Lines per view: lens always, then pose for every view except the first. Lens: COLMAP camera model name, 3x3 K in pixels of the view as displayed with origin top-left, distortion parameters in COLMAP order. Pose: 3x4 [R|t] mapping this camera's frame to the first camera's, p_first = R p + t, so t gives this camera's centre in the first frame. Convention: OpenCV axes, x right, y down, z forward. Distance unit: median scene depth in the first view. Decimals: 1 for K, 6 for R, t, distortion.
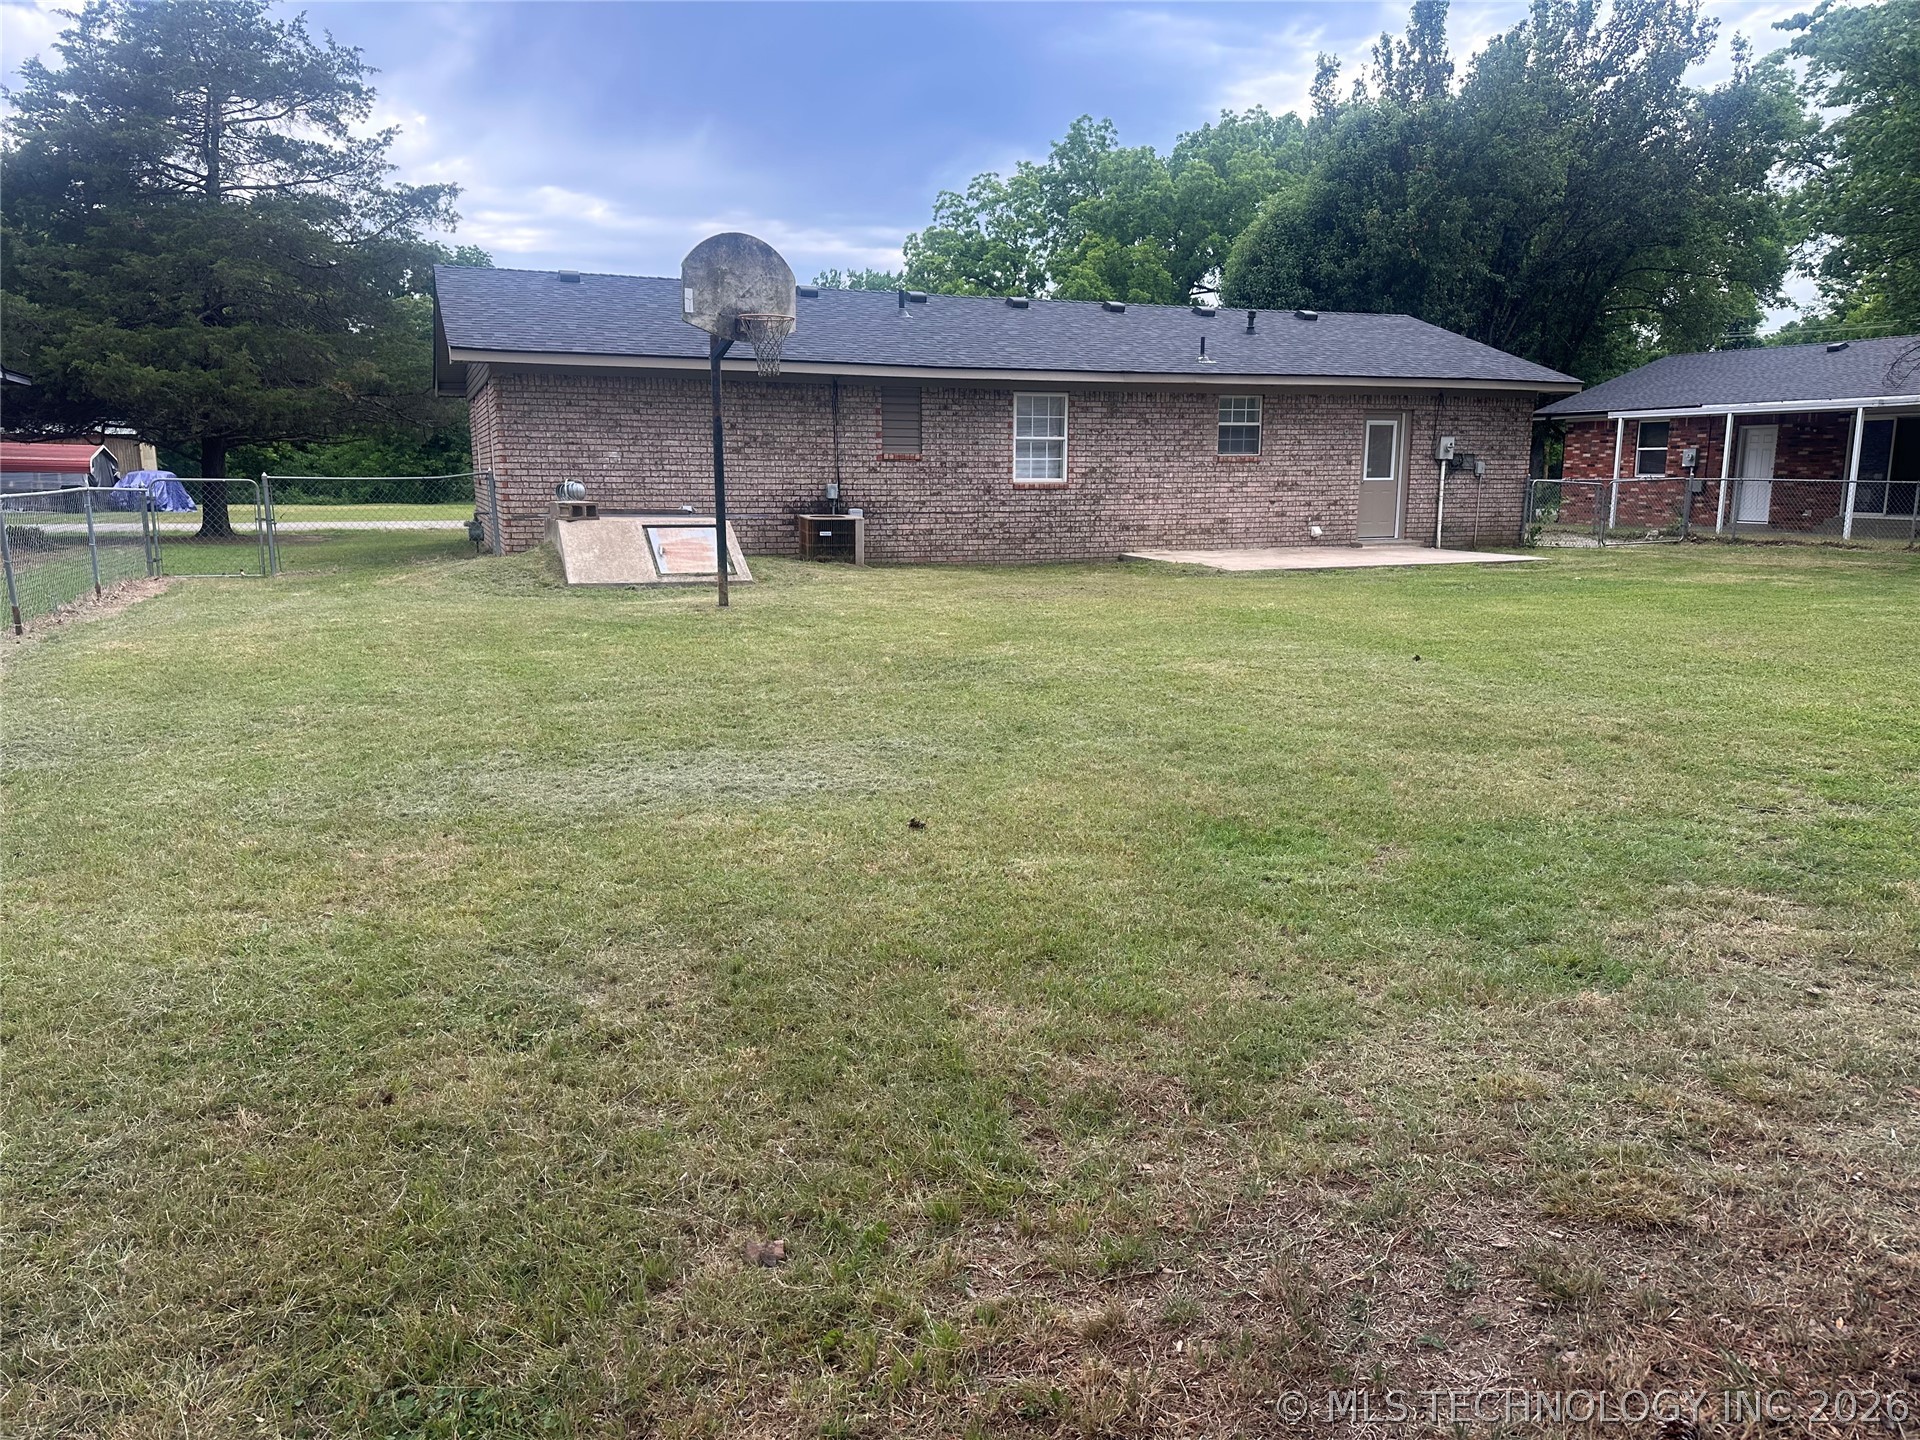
lens RADIAL K [[1331.5, 0, 963.5], [0, 1331.5, 719.6], [0, 0, 1]] dist [0.050382, -0.058641]
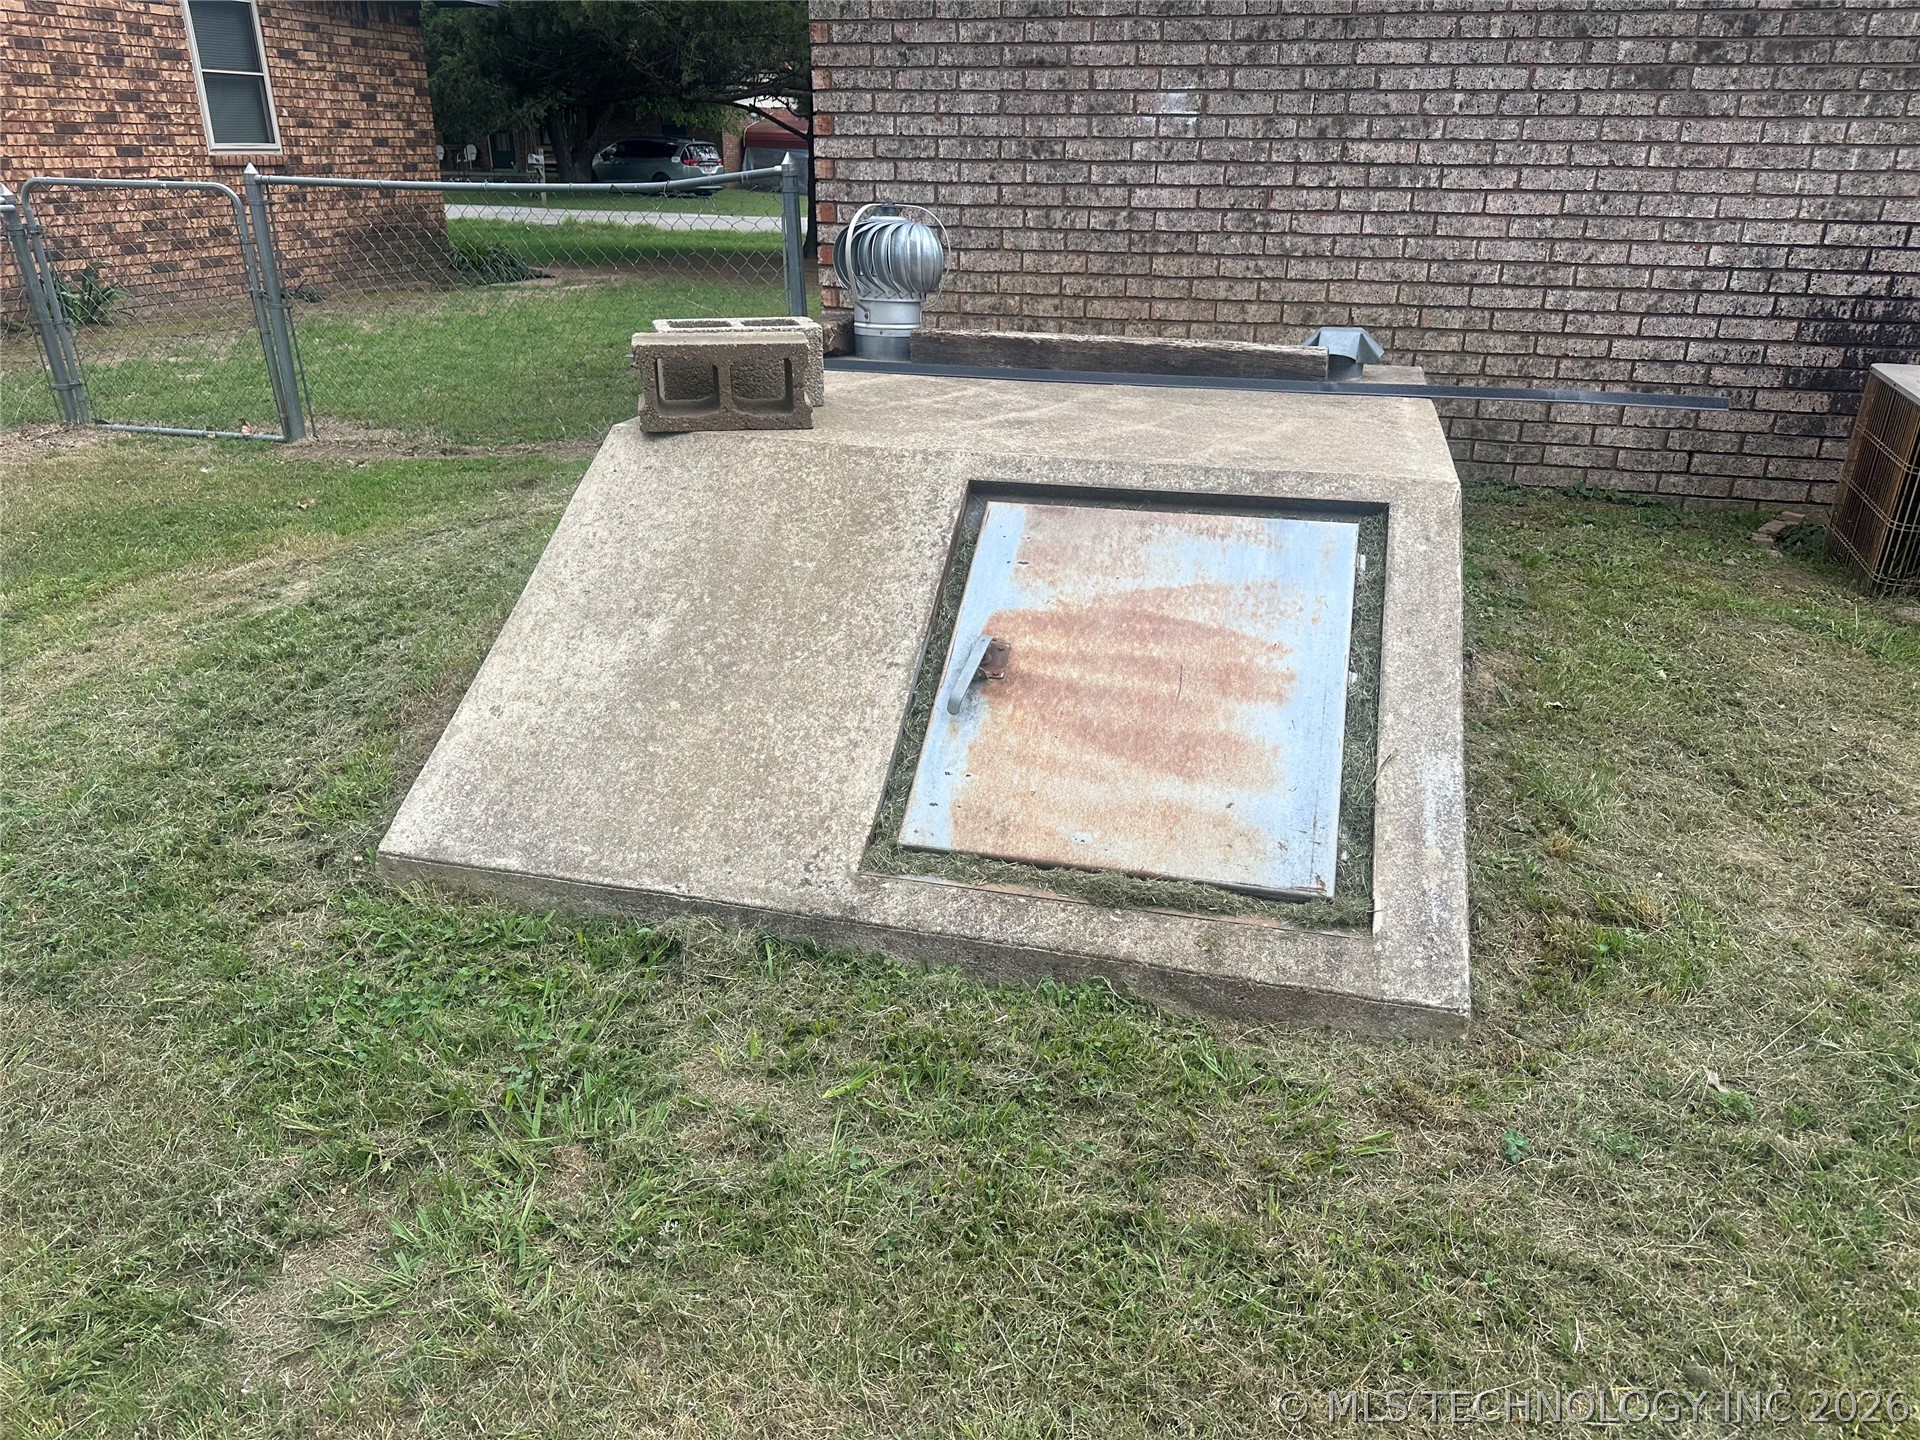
lens RADIAL K [[1331.5, 0, 959.6], [0, 1331.5, 725.6], [0, 0, 1]] dist [0.050382, -0.058641]
pose [[0.799516, 0.240086, -0.550576, -0.111204], [-0.111567, 0.960049, 0.256631, -0.141610], [0.590193, -0.143754, 0.794360, 0.738948]]
